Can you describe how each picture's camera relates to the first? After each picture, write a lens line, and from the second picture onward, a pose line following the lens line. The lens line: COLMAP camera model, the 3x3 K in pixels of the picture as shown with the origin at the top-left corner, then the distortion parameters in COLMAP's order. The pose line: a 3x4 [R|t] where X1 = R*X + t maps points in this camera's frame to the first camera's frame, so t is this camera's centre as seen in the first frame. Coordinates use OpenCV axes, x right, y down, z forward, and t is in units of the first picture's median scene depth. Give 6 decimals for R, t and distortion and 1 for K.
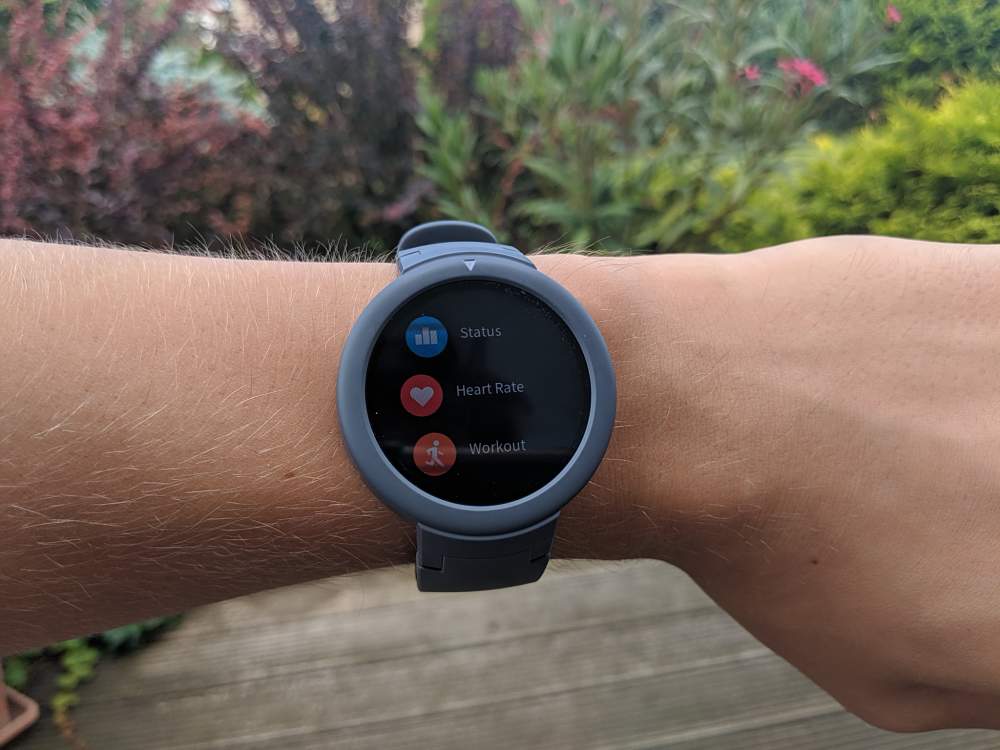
lens RADIAL K [[817.2, 0, 500.0], [0, 817.2, 375.0], [0, 0, 1]] dist [0.009516, 0.009125]
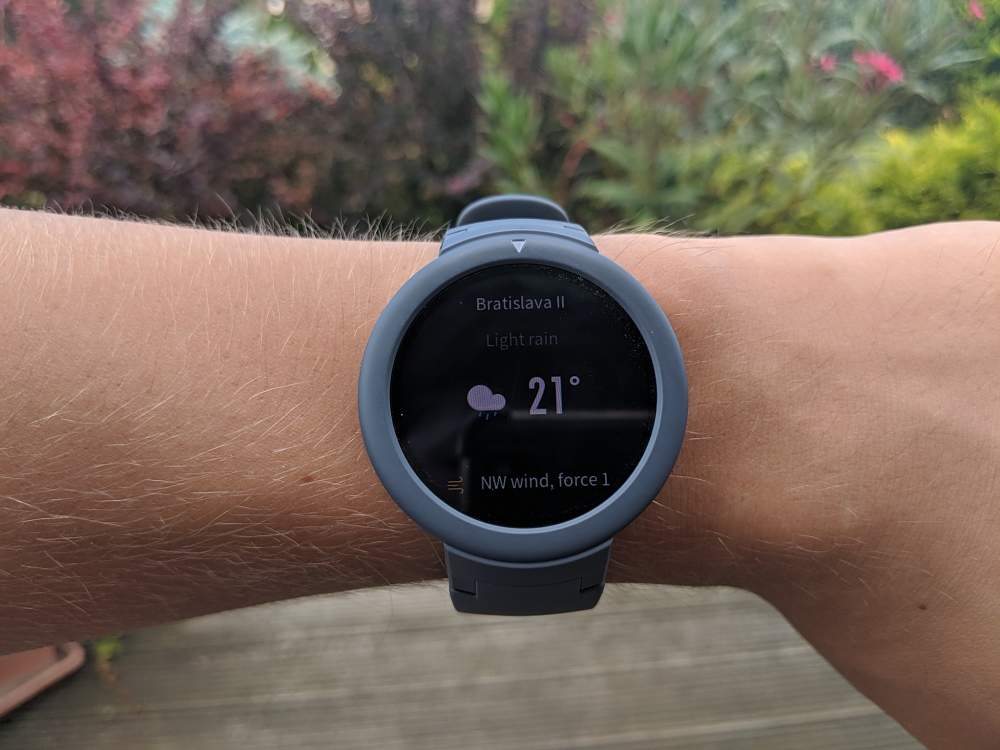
lens RADIAL K [[817.2, 0, 500.0], [0, 817.2, 375.0], [0, 0, 1]] dist [0.009516, 0.009125]
pose [[0.991528, 0.036546, -0.124643, 0.056603], [-0.034254, 0.999203, 0.020480, -0.015366], [0.125292, -0.016037, 0.991990, 0.149564]]
